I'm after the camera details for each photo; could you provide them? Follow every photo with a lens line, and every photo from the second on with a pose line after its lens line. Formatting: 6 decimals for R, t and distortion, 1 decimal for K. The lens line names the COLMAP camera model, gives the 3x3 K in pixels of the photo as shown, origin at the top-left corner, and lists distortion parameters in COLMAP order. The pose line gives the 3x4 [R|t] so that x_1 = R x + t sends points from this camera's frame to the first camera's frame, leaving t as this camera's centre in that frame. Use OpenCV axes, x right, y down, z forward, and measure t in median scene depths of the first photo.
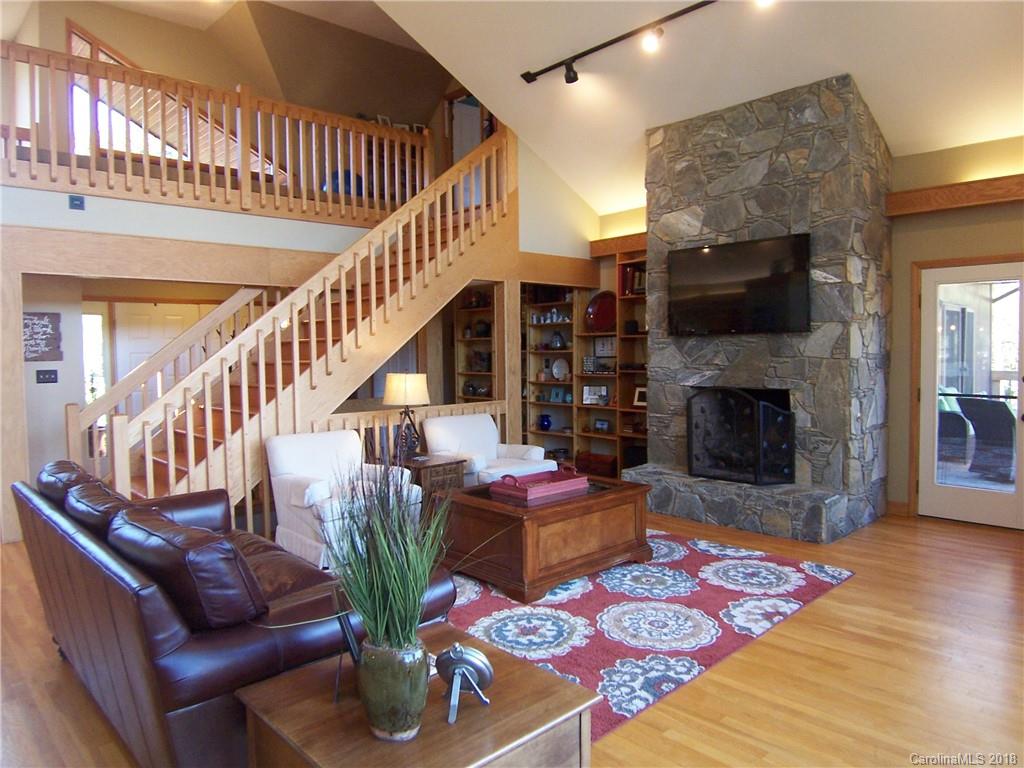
lens RADIAL K [[684.1, 0, 512.0], [0, 684.1, 384.0], [0, 0, 1]] dist [-0.011901, -0.066032]
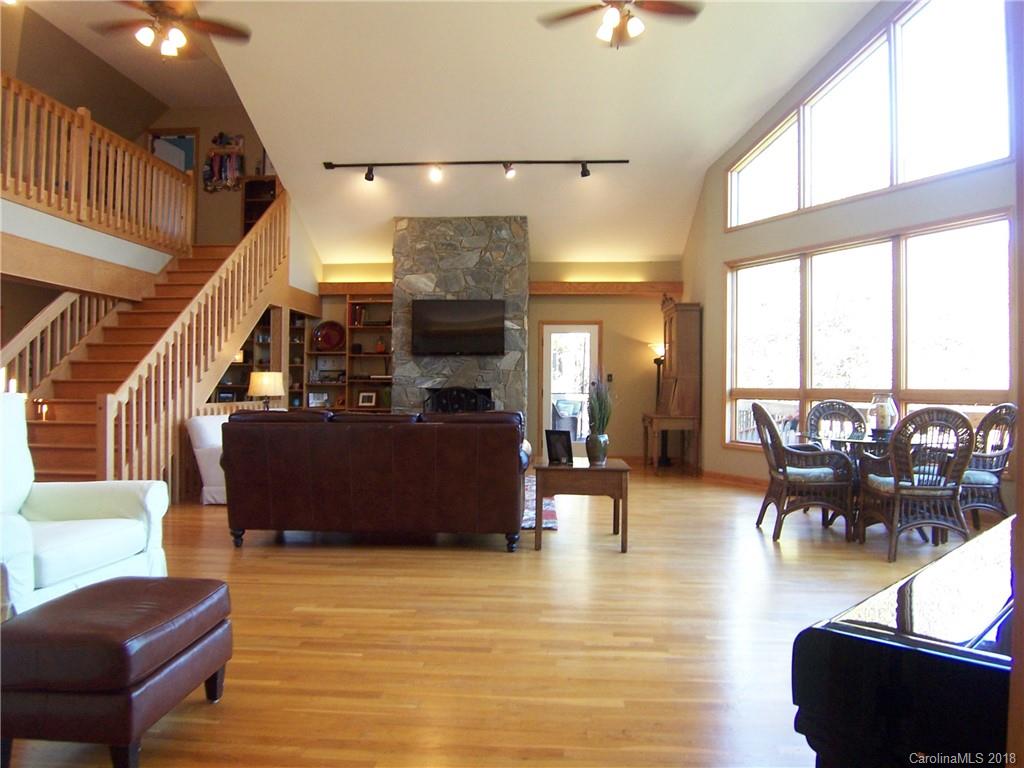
lens RADIAL K [[684.1, 0, 512.0], [0, 684.1, 384.0], [0, 0, 1]] dist [-0.011901, -0.066032]
pose [[0.726580, 0.022528, 0.686712, -0.669603], [0.016101, 0.998630, -0.049796, 0.075201], [-0.686893, 0.047237, 0.725222, -0.259301]]
